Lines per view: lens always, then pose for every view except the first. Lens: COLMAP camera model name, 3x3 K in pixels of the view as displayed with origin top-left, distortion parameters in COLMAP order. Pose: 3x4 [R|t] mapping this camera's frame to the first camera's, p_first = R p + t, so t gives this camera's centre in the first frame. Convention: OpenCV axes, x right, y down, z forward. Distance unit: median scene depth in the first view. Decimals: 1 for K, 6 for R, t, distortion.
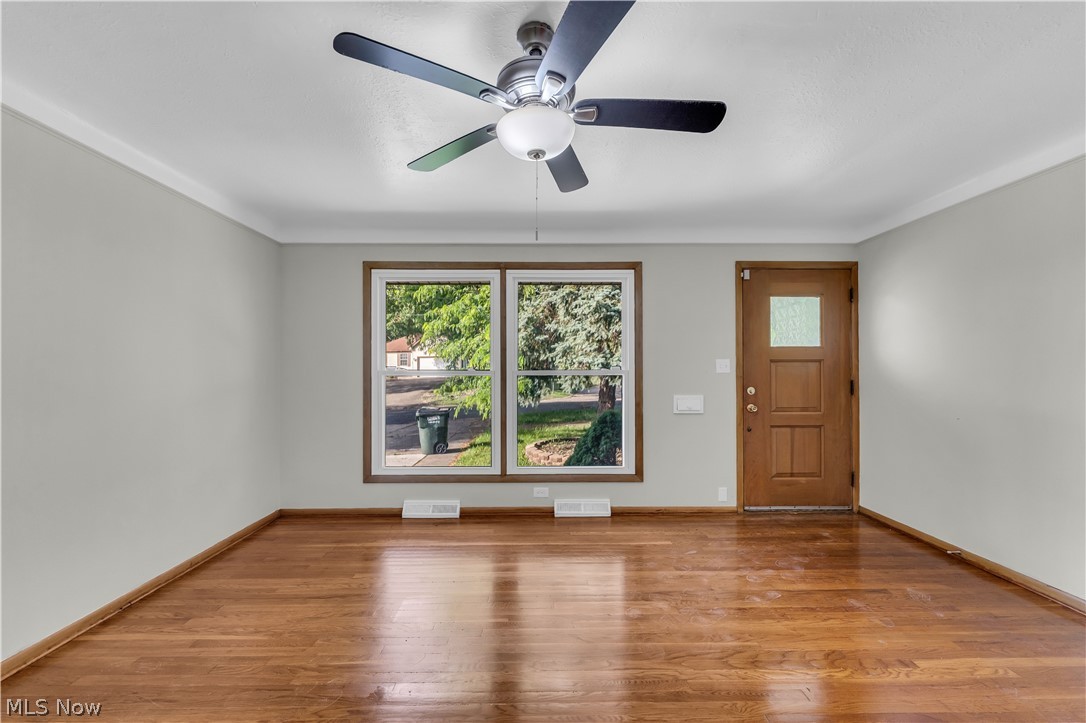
lens RADIAL K [[438.4, 0, 535.8], [0, 438.4, 368.0], [0, 0, 1]] dist [0.000417, -0.000324]
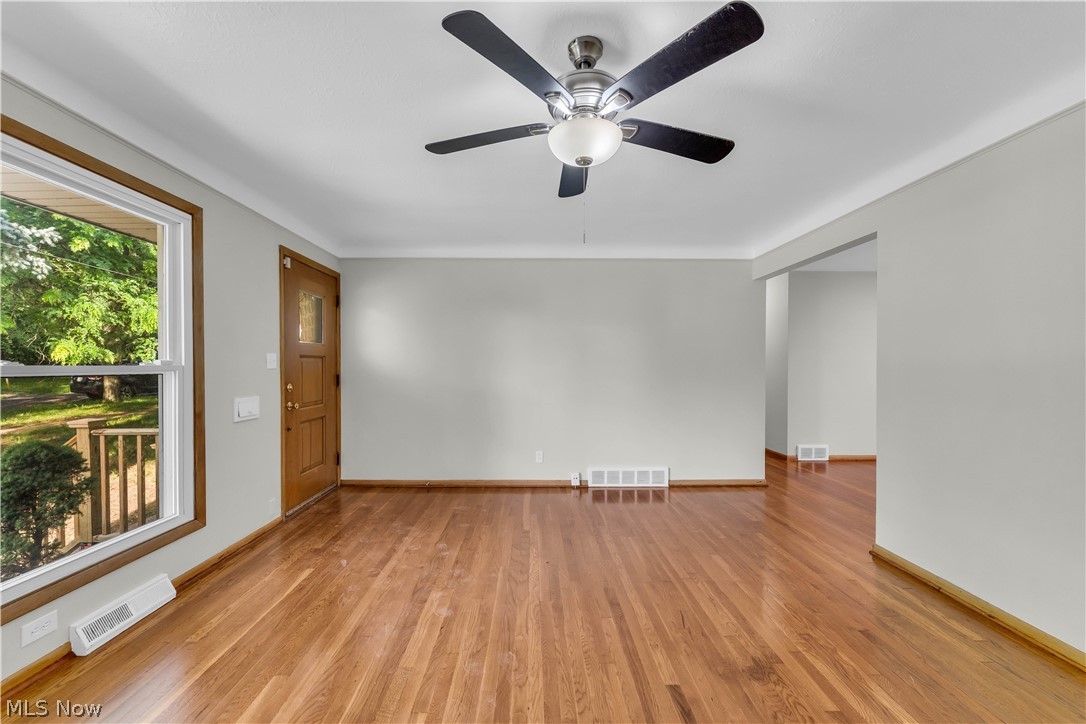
lens RADIAL K [[438.4, 0, 535.8], [0, 438.4, 368.5], [0, 0, 1]] dist [0.000417, -0.000324]
pose [[0.005486, -0.004904, 0.999973, -0.456899], [-0.001487, 0.999987, 0.004912, 0.005827], [-0.999984, -0.001514, 0.005478, 0.480585]]
